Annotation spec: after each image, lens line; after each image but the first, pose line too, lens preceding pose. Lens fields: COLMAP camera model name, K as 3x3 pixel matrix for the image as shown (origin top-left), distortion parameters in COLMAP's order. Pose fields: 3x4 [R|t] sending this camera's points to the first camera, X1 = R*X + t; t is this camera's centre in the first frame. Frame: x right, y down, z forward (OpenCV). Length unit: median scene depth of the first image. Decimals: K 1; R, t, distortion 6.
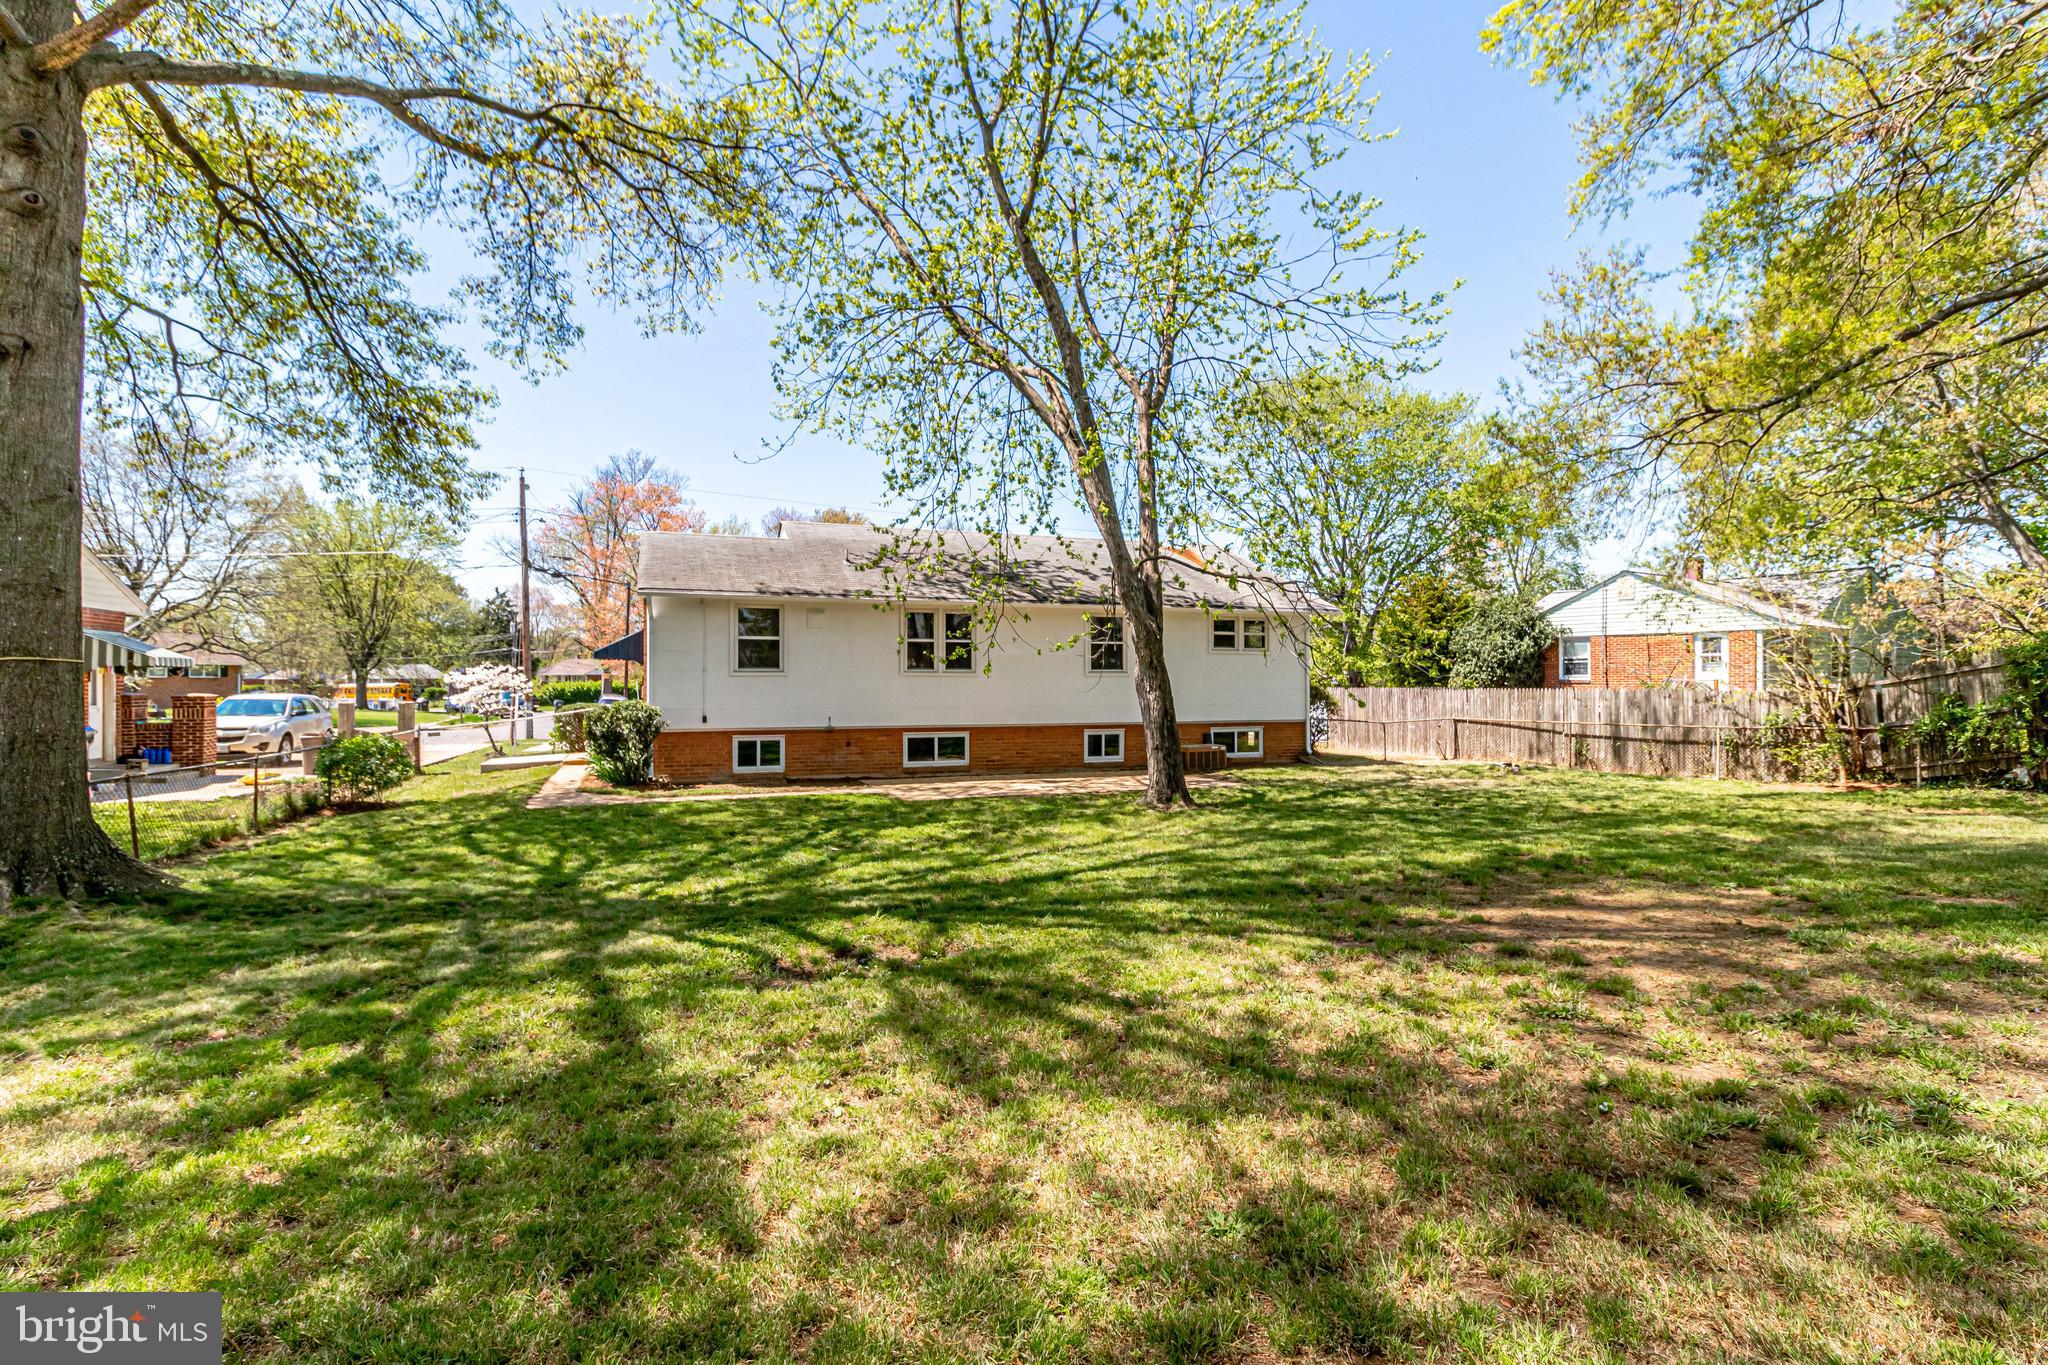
lens RADIAL K [[1002.6, 0, 1024.5], [0, 1002.6, 678.8], [0, 0, 1]] dist [-0.003083, -0.000454]
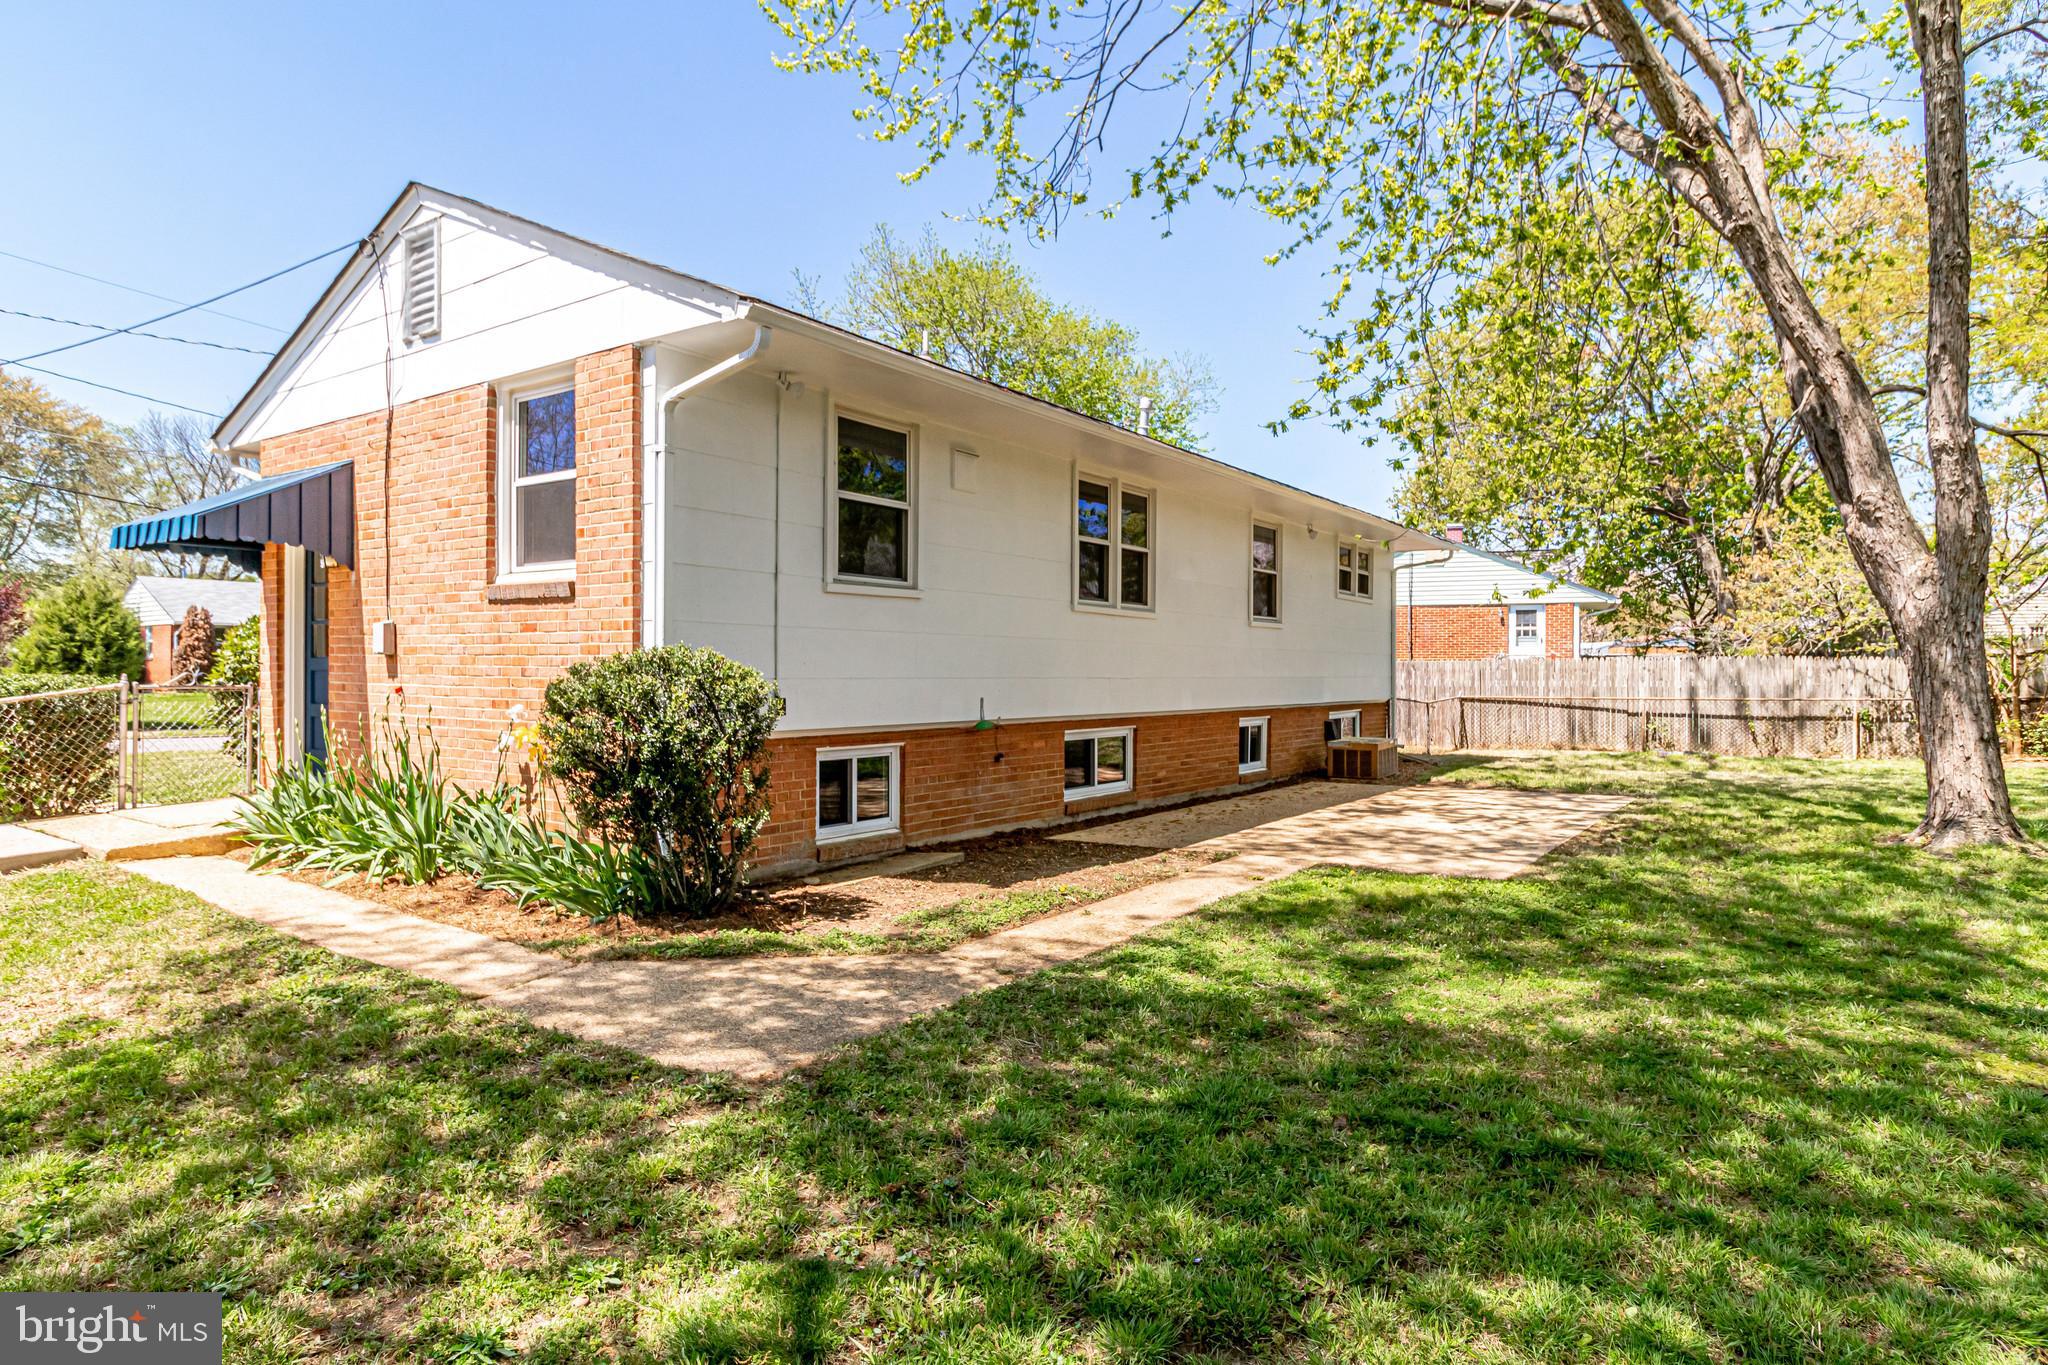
lens RADIAL K [[1150.1, 0, 1033.2], [0, 1150.1, 680.2], [0, 0, 1]] dist [-0.017577, -0.000296]
pose [[0.808398, 0.001133, 0.588635, -0.477541], [-0.011146, 0.999848, 0.013382, 0.023653], [-0.588530, -0.017379, 0.808288, 0.587224]]
